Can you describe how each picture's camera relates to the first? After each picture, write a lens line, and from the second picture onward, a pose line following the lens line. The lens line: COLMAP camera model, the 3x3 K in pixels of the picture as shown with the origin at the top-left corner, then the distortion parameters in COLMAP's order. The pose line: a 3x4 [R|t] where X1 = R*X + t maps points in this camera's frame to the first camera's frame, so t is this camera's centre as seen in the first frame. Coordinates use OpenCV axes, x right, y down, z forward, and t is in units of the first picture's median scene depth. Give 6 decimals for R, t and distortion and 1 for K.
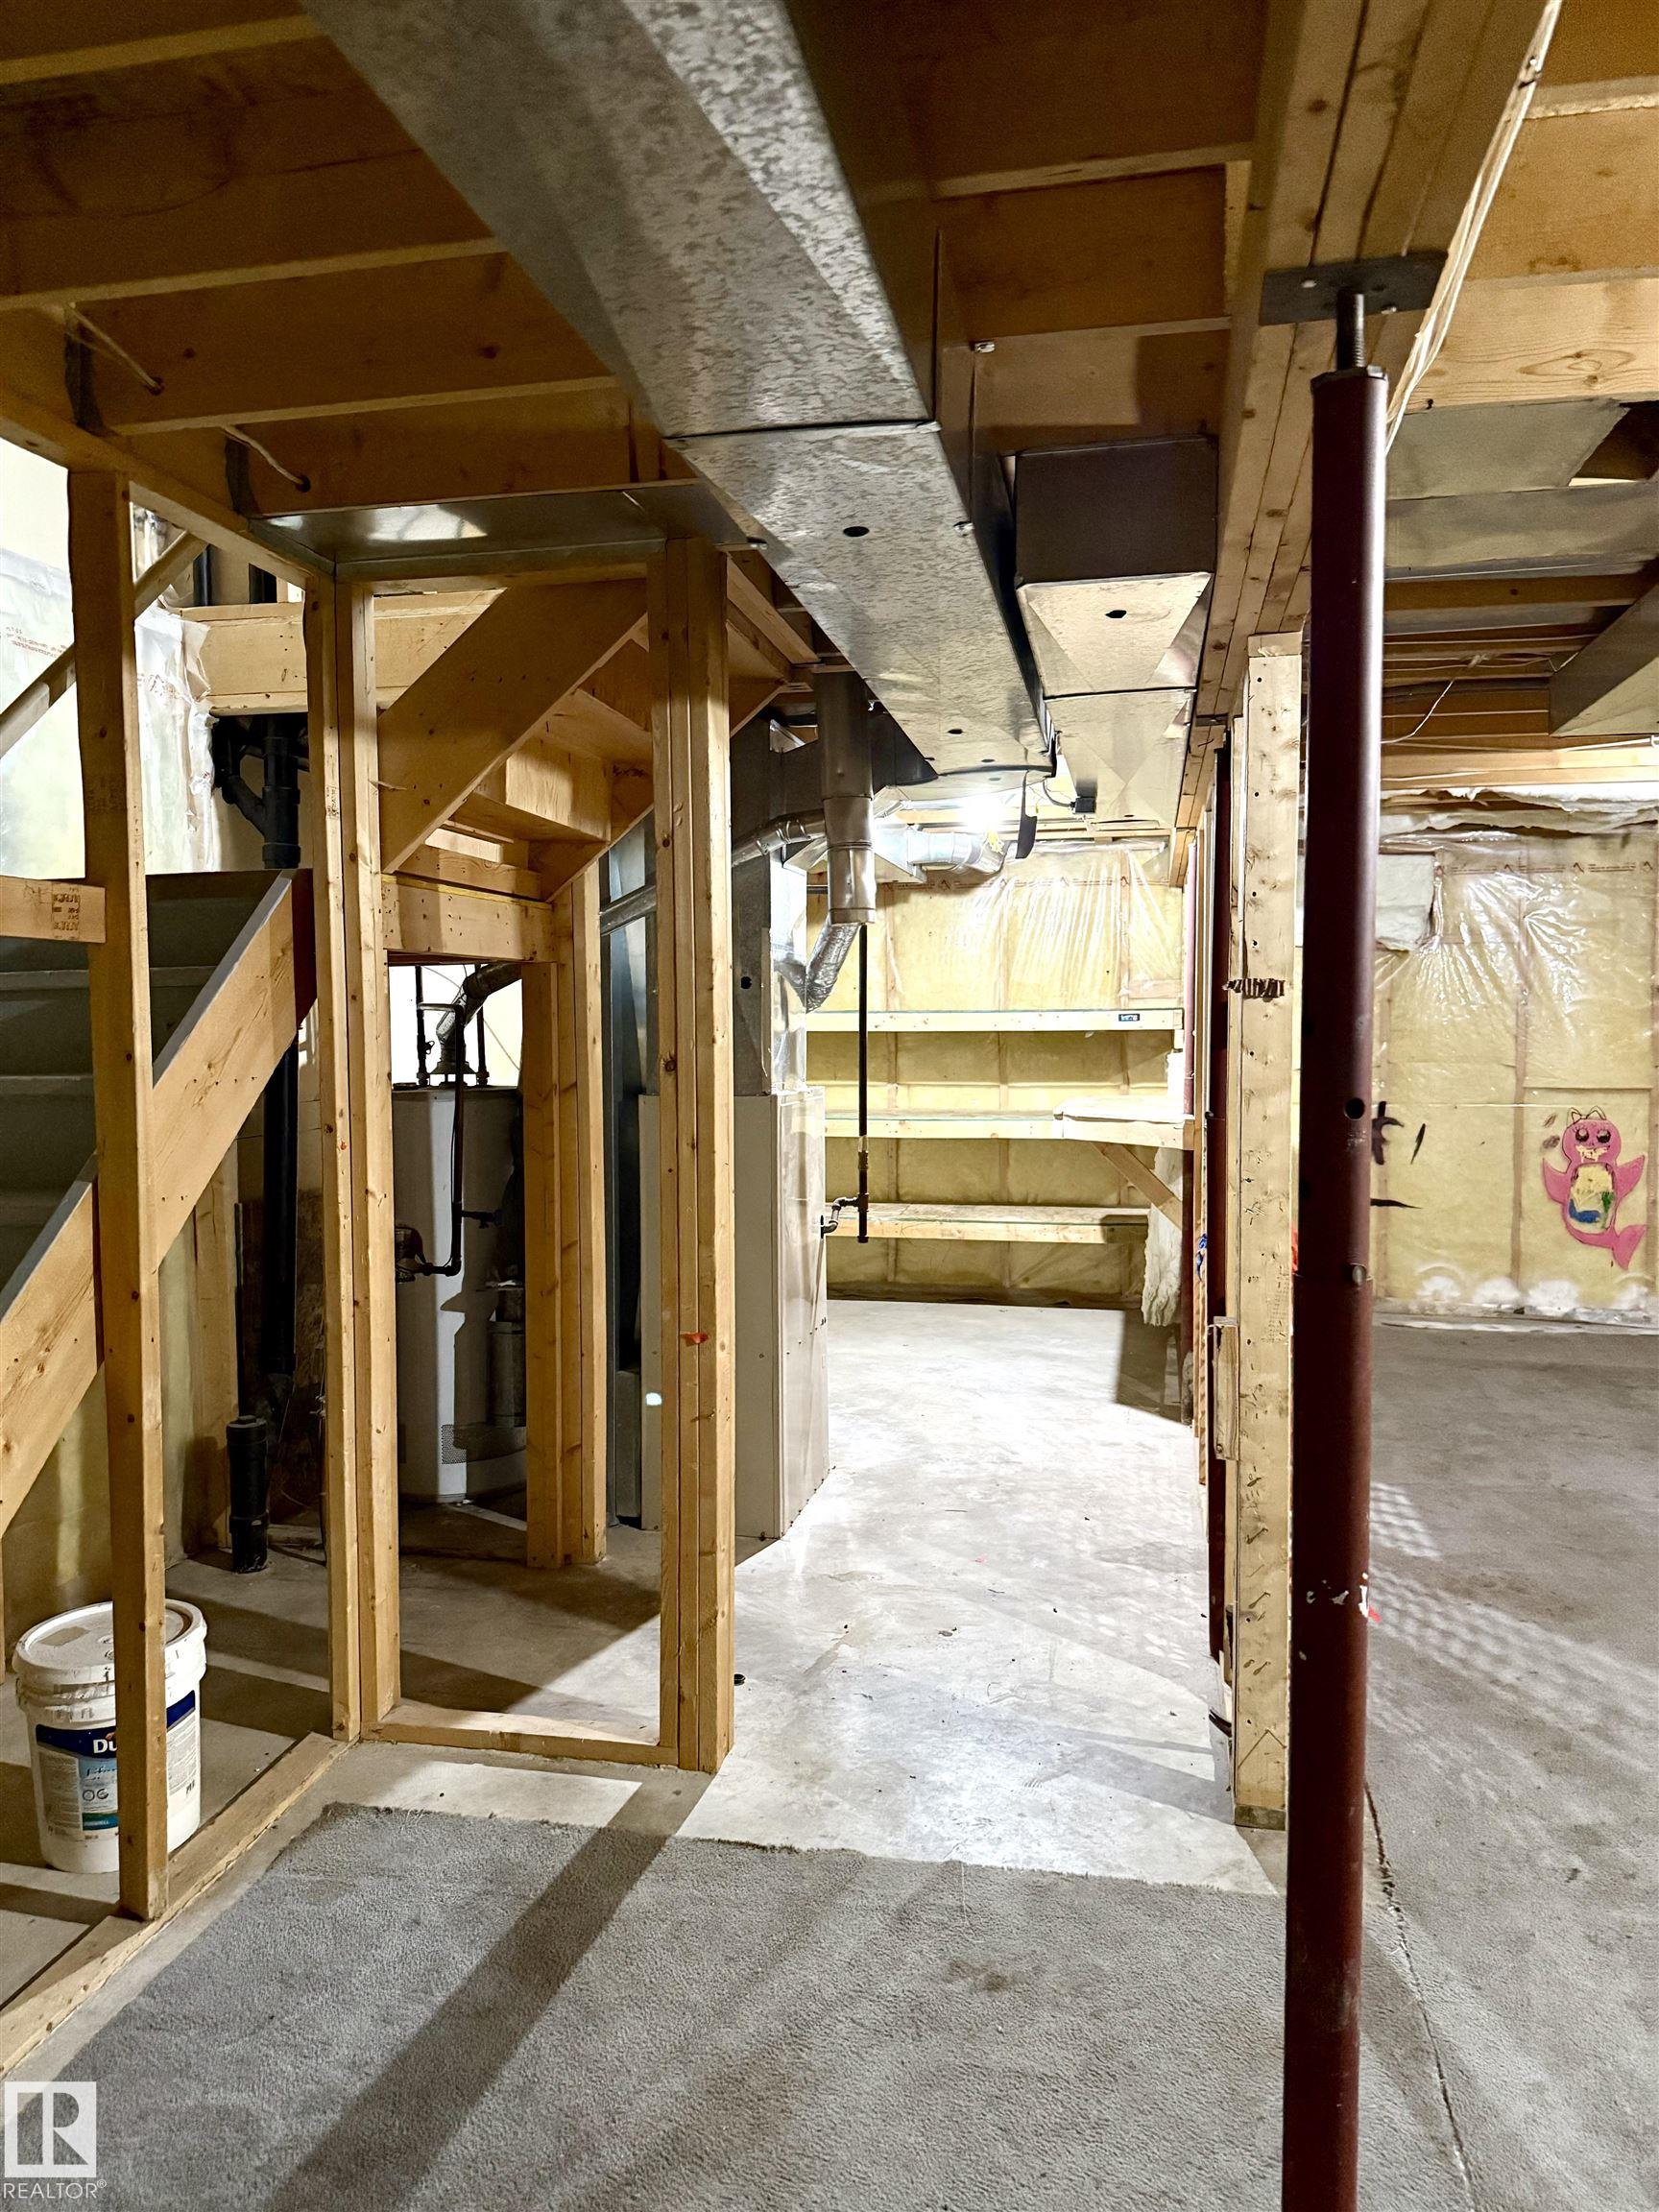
lens RADIAL K [[1527.1, 0, 823.7], [0, 1527.1, 1110.7], [0, 0, 1]] dist [0.050913, -0.057302]
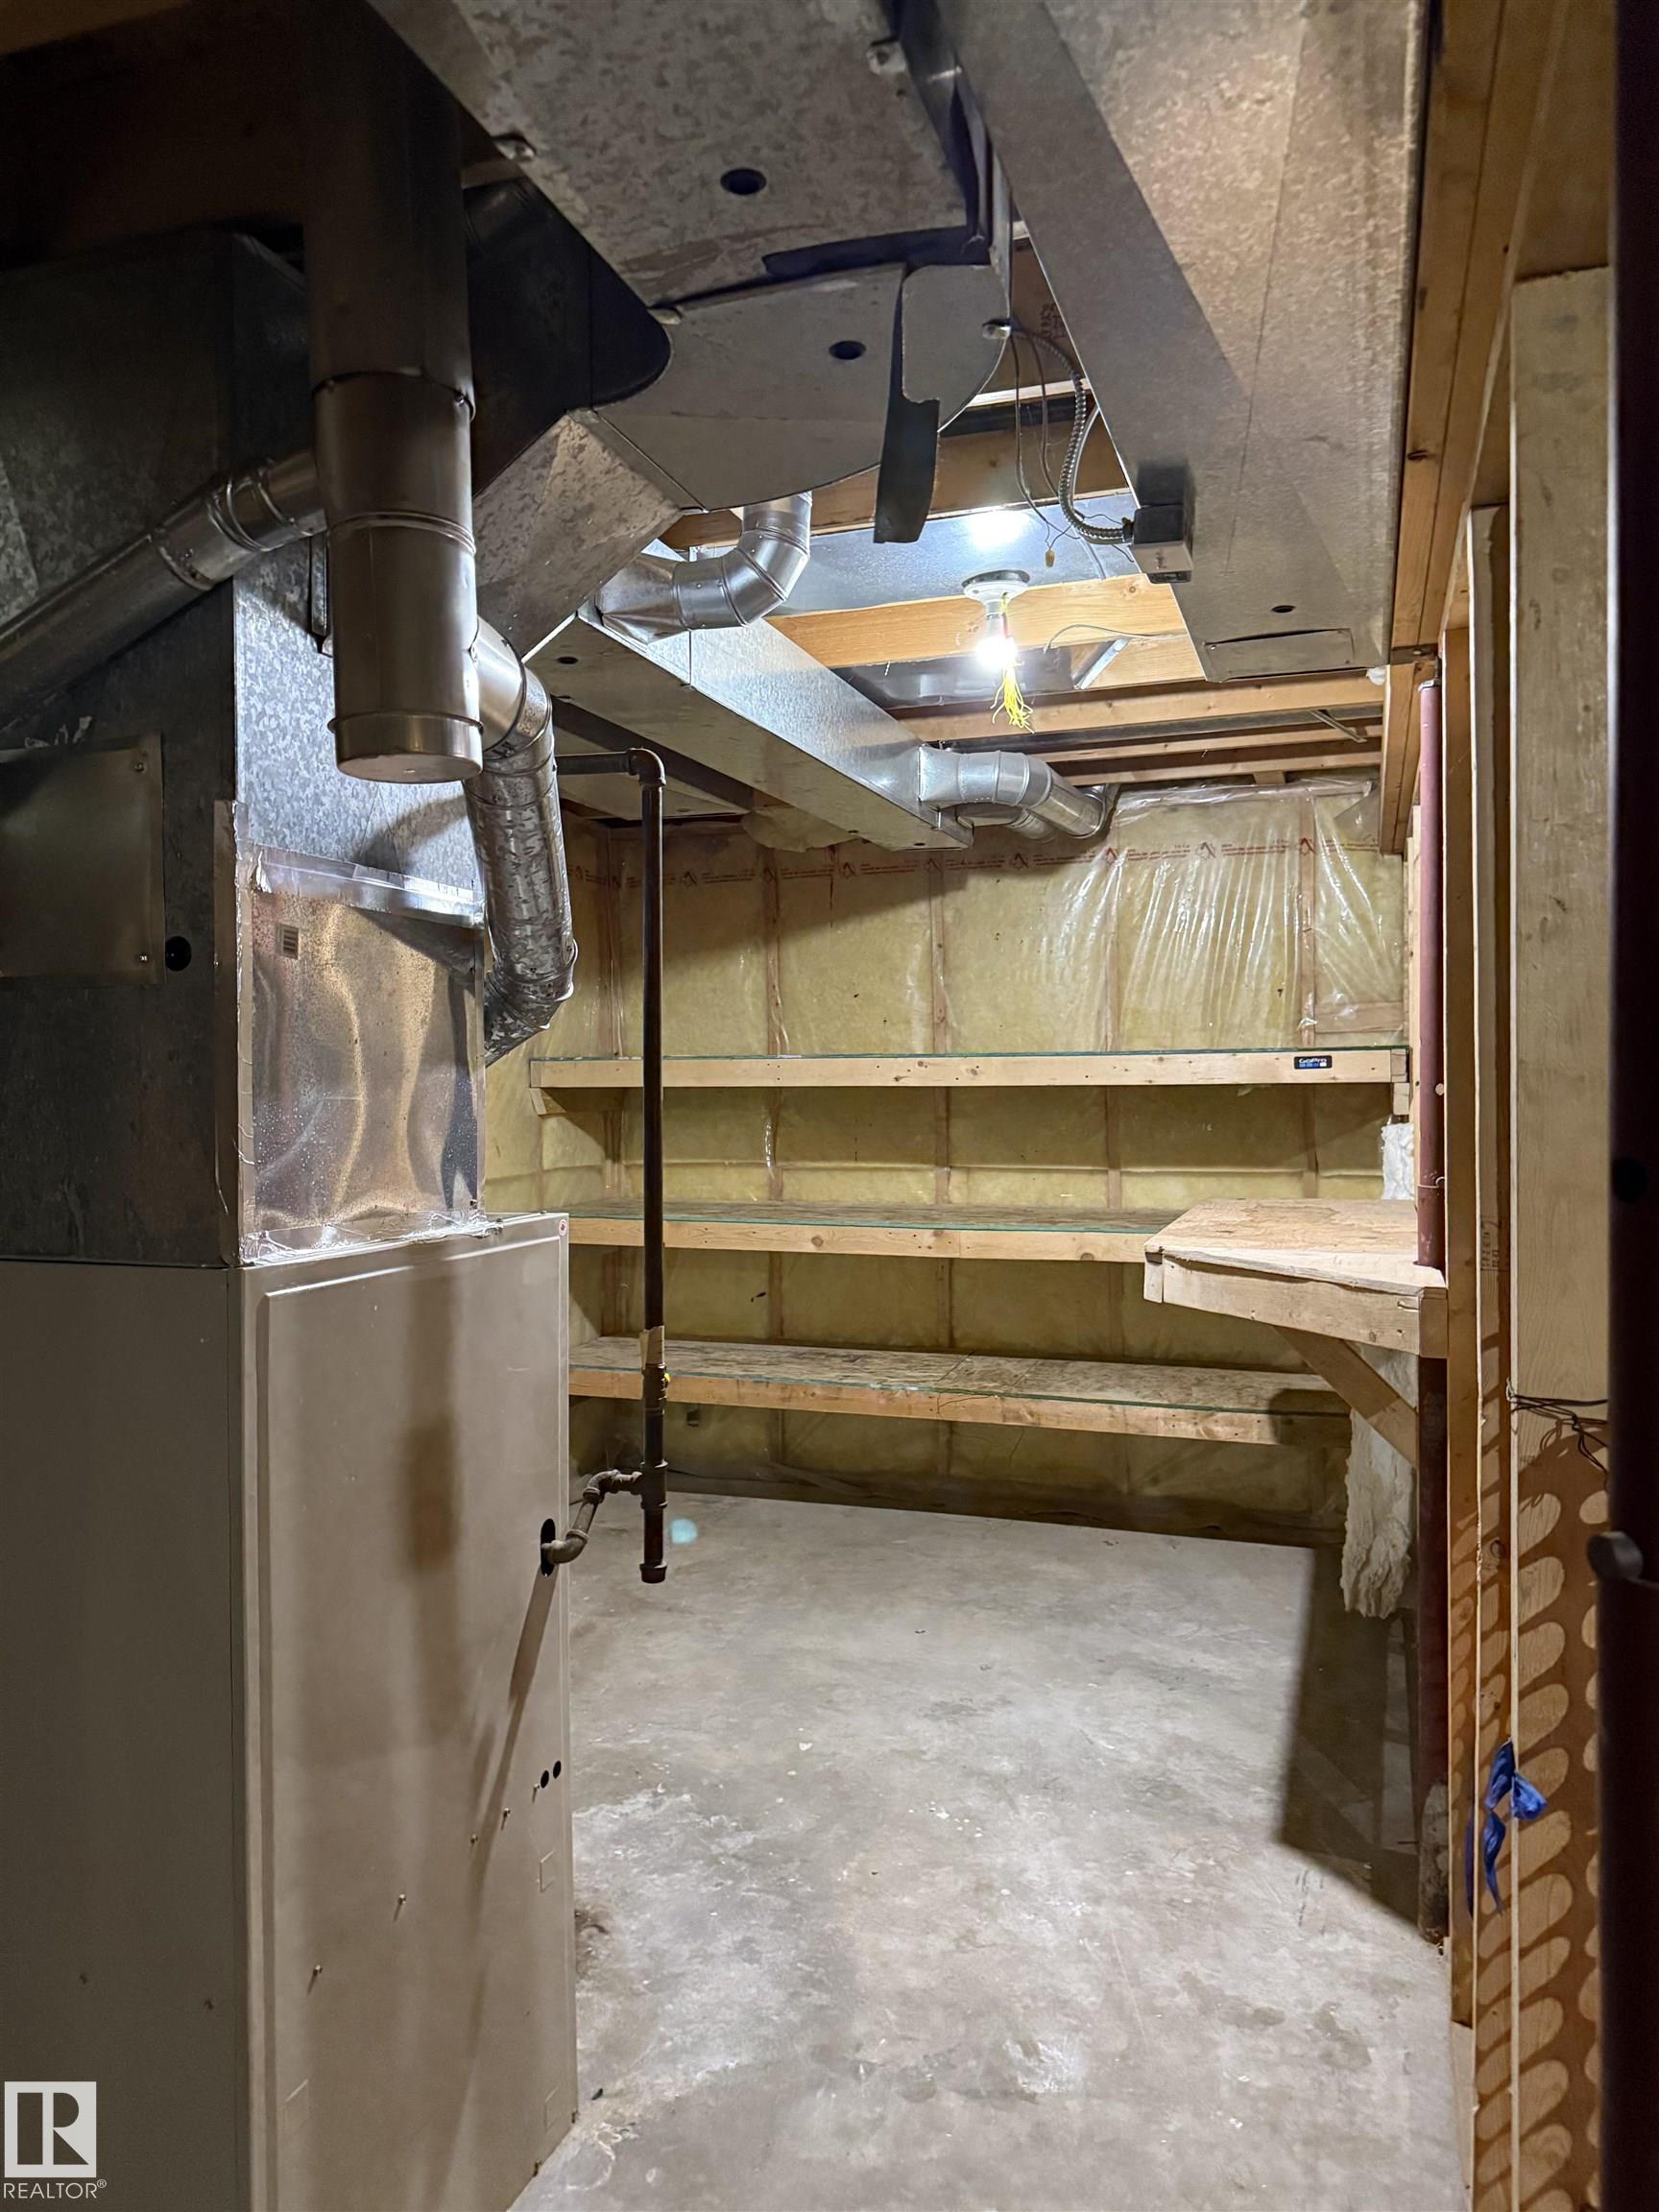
lens RADIAL K [[1527.1, 0, 832.8], [0, 1527.1, 1094.4], [0, 0, 1]] dist [0.050913, -0.057302]
pose [[0.992256, -0.003789, -0.124153, 0.081979], [-0.001937, 0.998941, -0.045967, -0.019272], [0.124196, 0.045851, 0.991198, 0.358469]]
